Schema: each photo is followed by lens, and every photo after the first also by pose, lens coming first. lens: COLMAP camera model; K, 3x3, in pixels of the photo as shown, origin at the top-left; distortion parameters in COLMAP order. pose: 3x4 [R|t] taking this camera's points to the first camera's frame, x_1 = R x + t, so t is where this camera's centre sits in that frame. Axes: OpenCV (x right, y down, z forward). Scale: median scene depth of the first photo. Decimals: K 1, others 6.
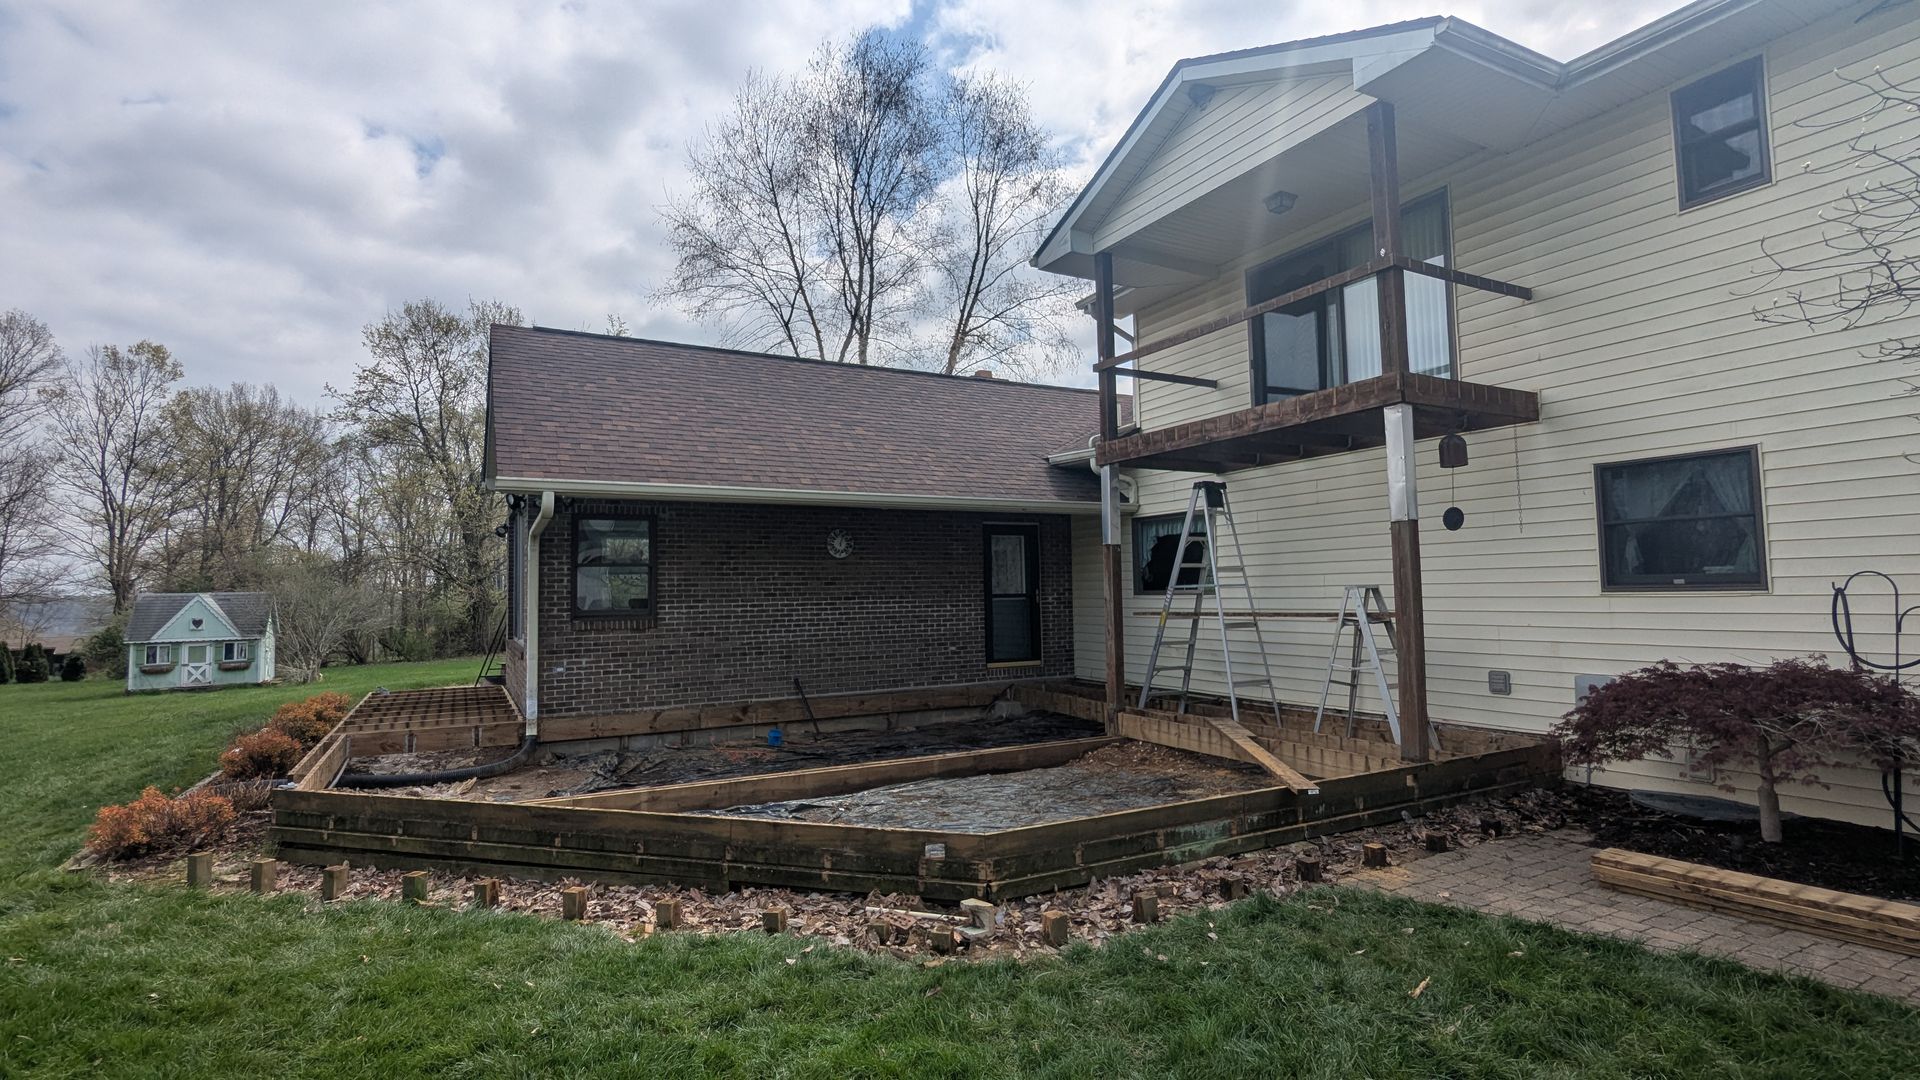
lens RADIAL K [[910.3, 0, 947.9], [0, 910.3, 539.2], [0, 0, 1]] dist [0.001151, 0.000287]
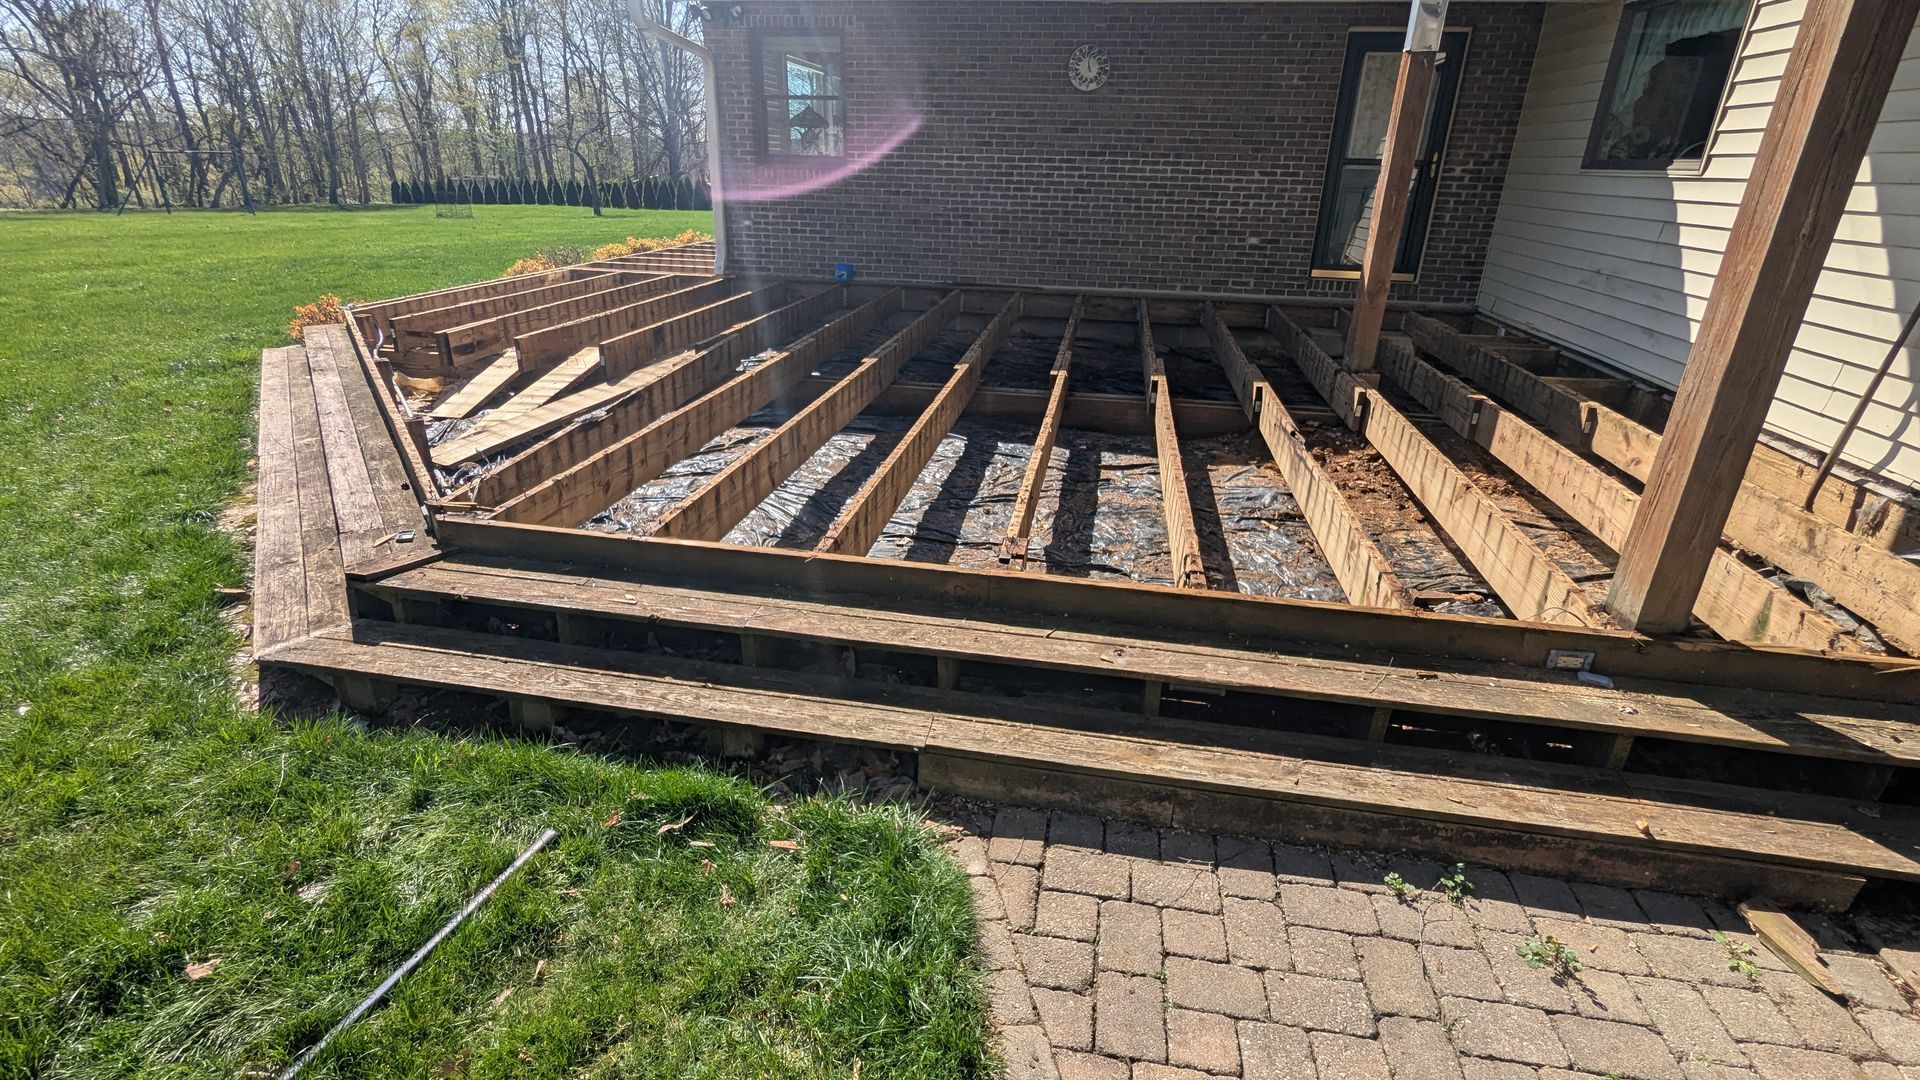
lens RADIAL K [[910.3, 0, 951.1], [0, 910.3, 533.2], [0, 0, 1]] dist [0.001151, 0.000287]
pose [[0.780404, 0.270493, -0.563741, 0.340750], [-0.002075, 0.902702, 0.430261, 0.031442], [0.625273, -0.334607, 0.705033, 0.385300]]
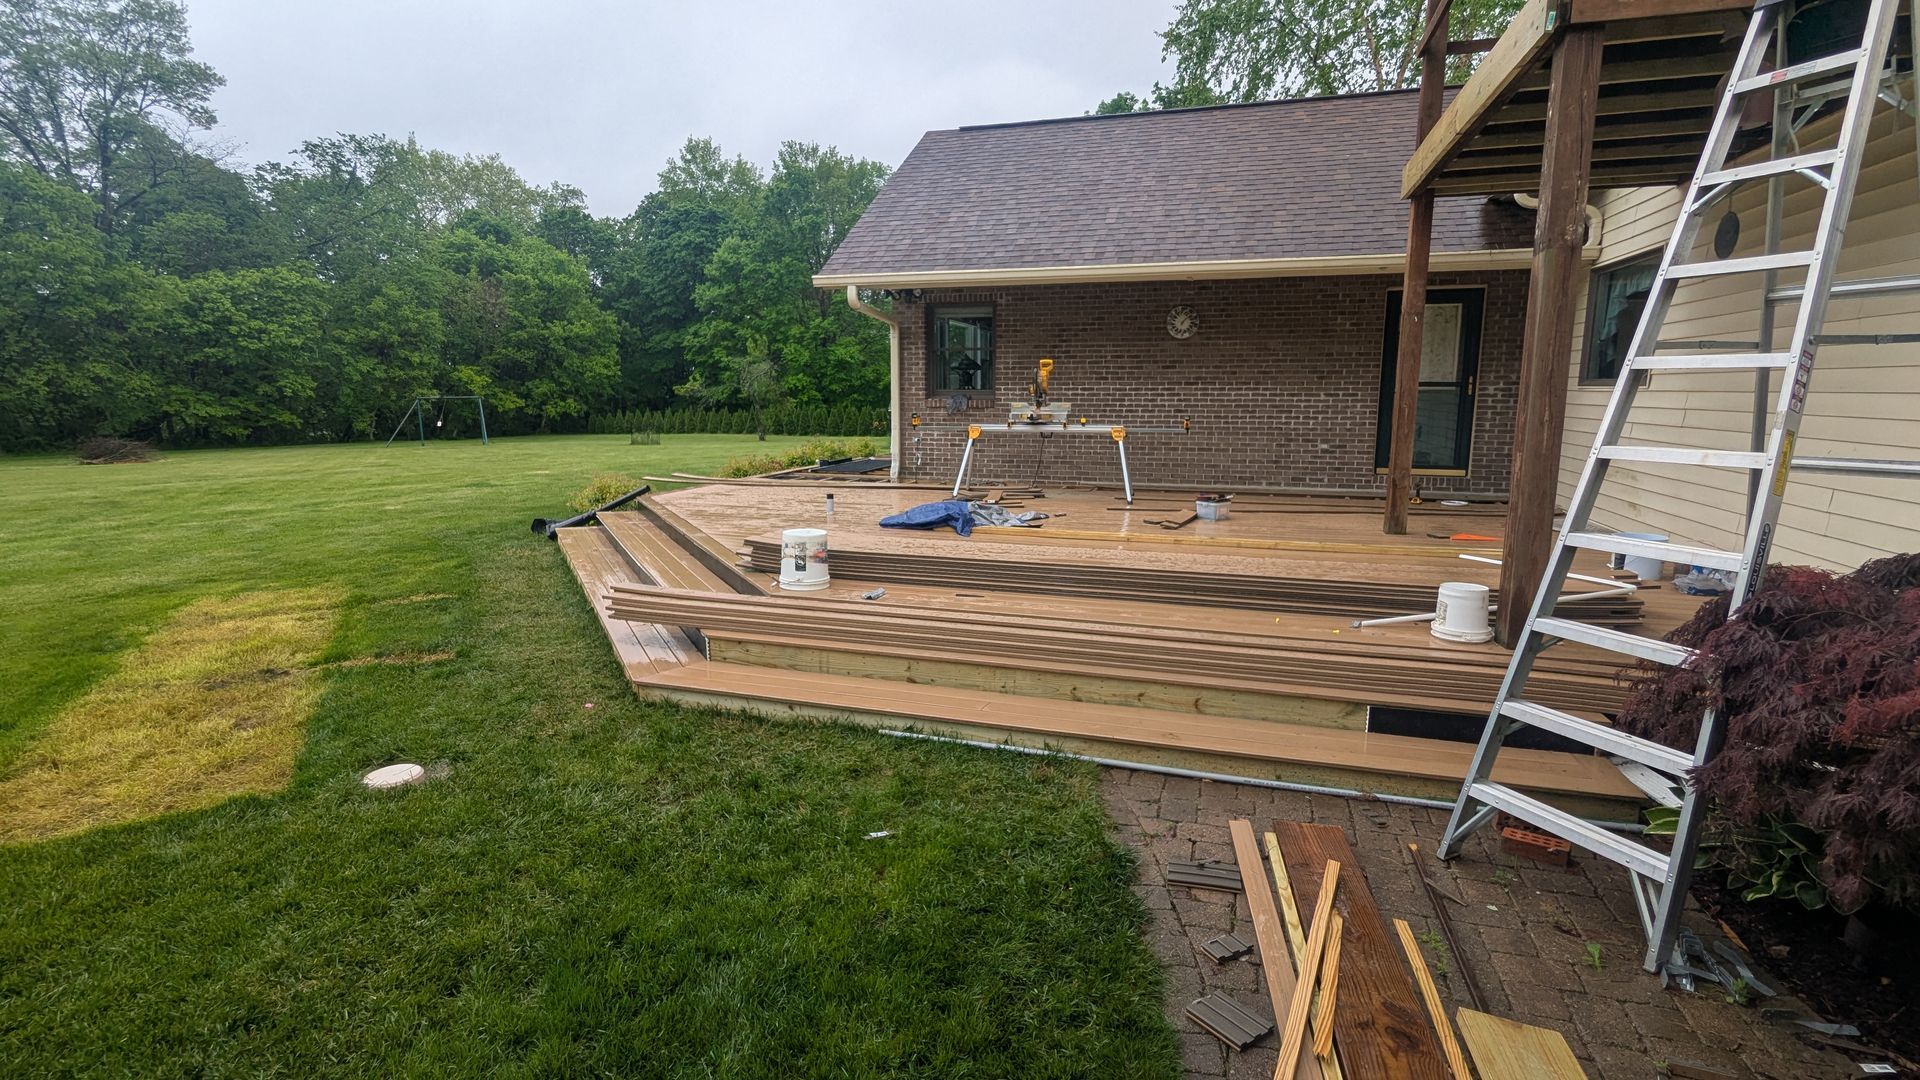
lens RADIAL K [[910.3, 0, 942.8], [0, 910.3, 536.6], [0, 0, 1]] dist [0.001151, 0.000287]
pose [[0.687942, 0.135146, -0.713072, 0.468984], [0.028995, 0.976608, 0.213066, 0.015413], [0.725186, -0.167252, 0.667931, 0.213937]]
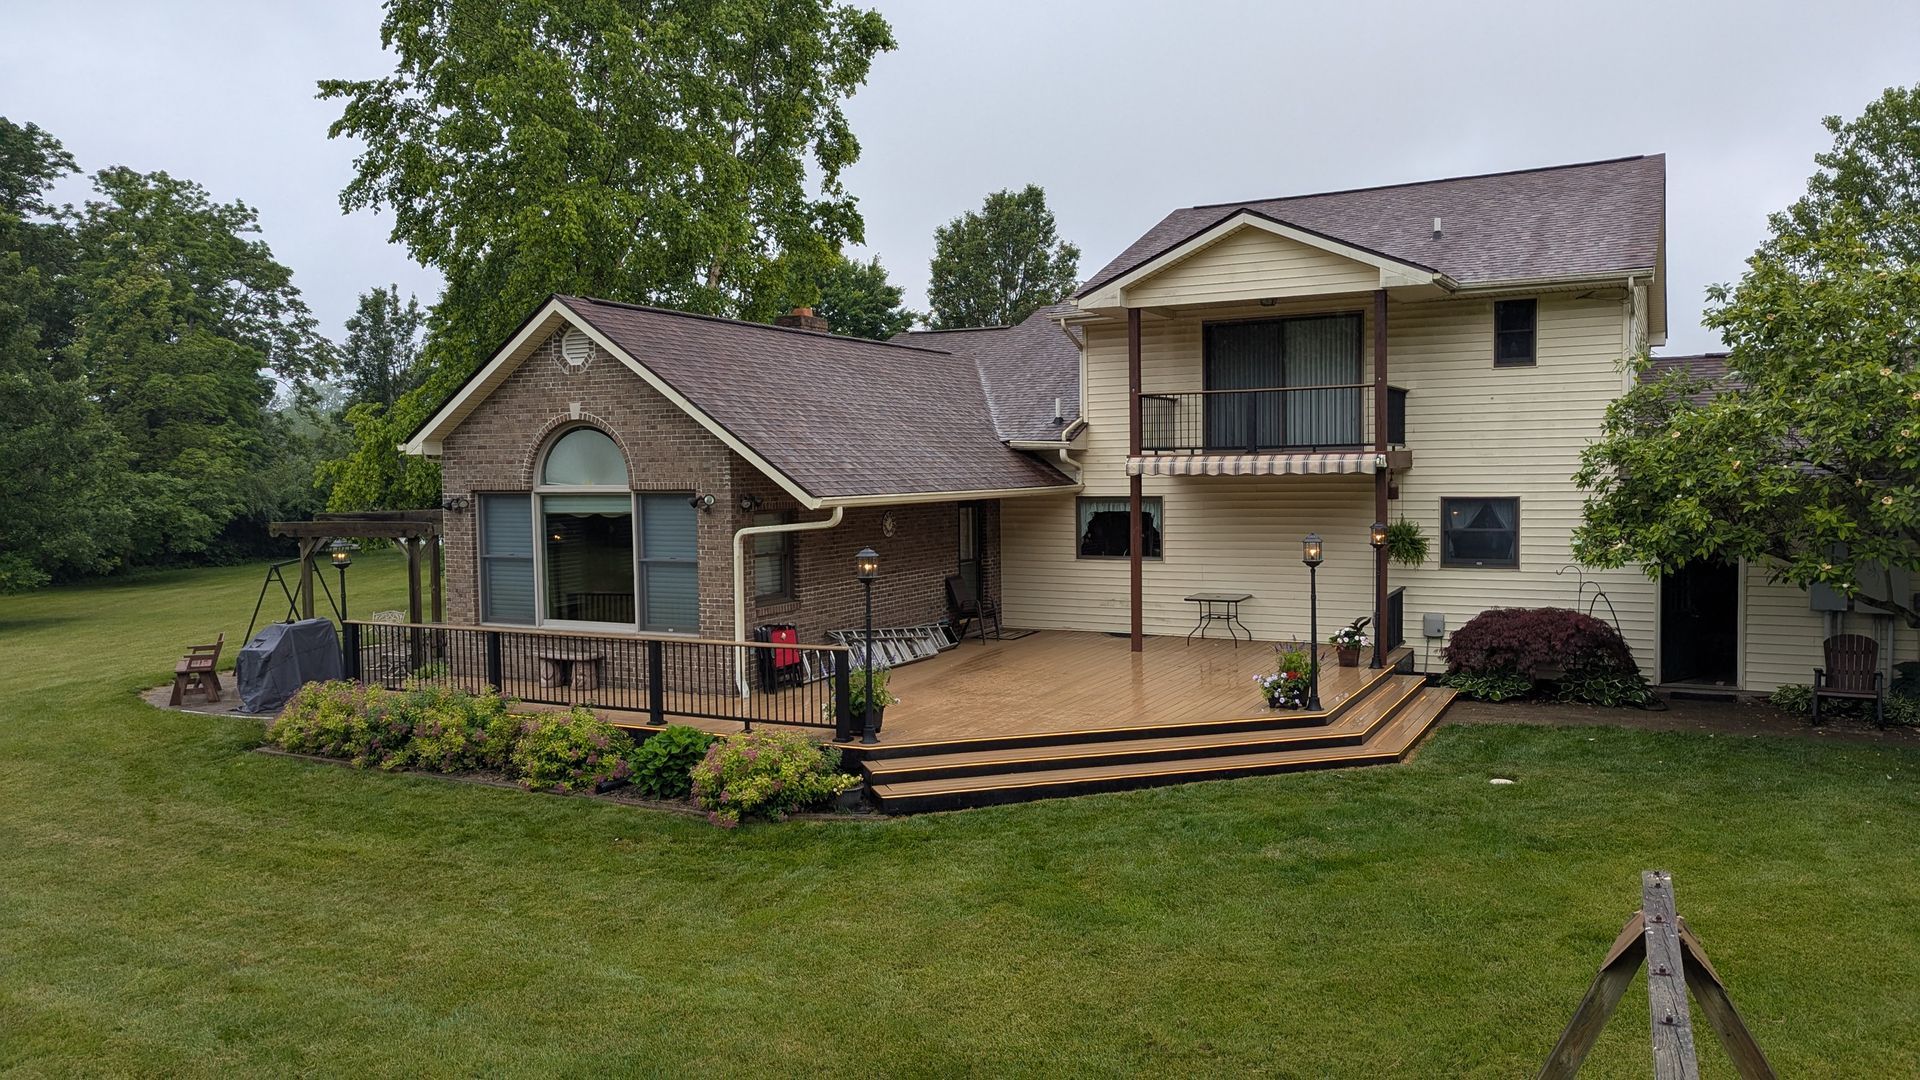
lens RADIAL K [[1338.6, 0, 968.5], [0, 1338.6, 542.0], [0, 0, 1]] dist [0.054746, -0.002285]
pose [[0.826808, -0.026305, 0.561869, -1.146546], [-0.033257, 0.994872, 0.095515, -0.159862], [-0.561501, -0.097658, 0.821693, -0.493748]]
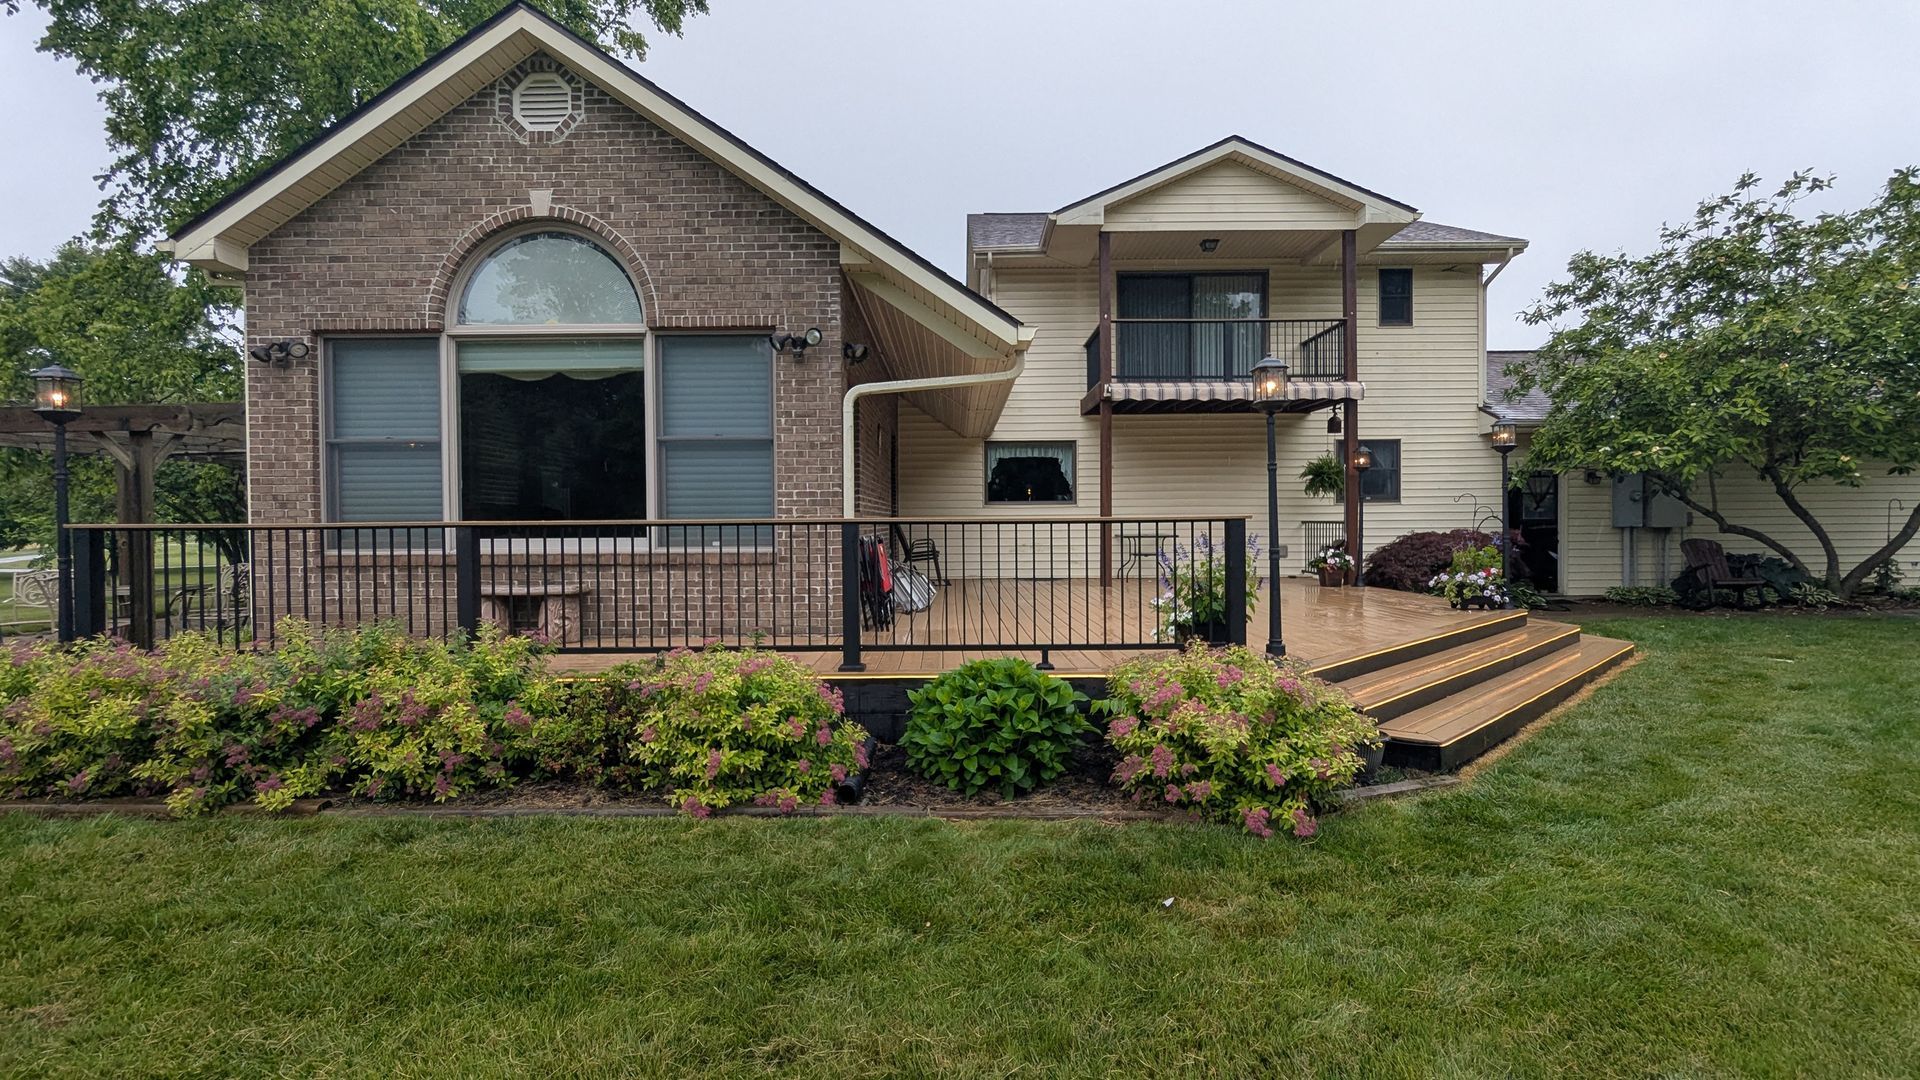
lens RADIAL K [[910.3, 0, 948.0], [0, 910.3, 537.1], [0, 0, 1]] dist [0.001151, 0.000287]
pose [[0.480668, 0.000081, 0.876903, -1.079254], [-0.052815, 0.998187, 0.028858, 0.088195], [-0.875311, -0.060185, 0.479801, 0.568712]]
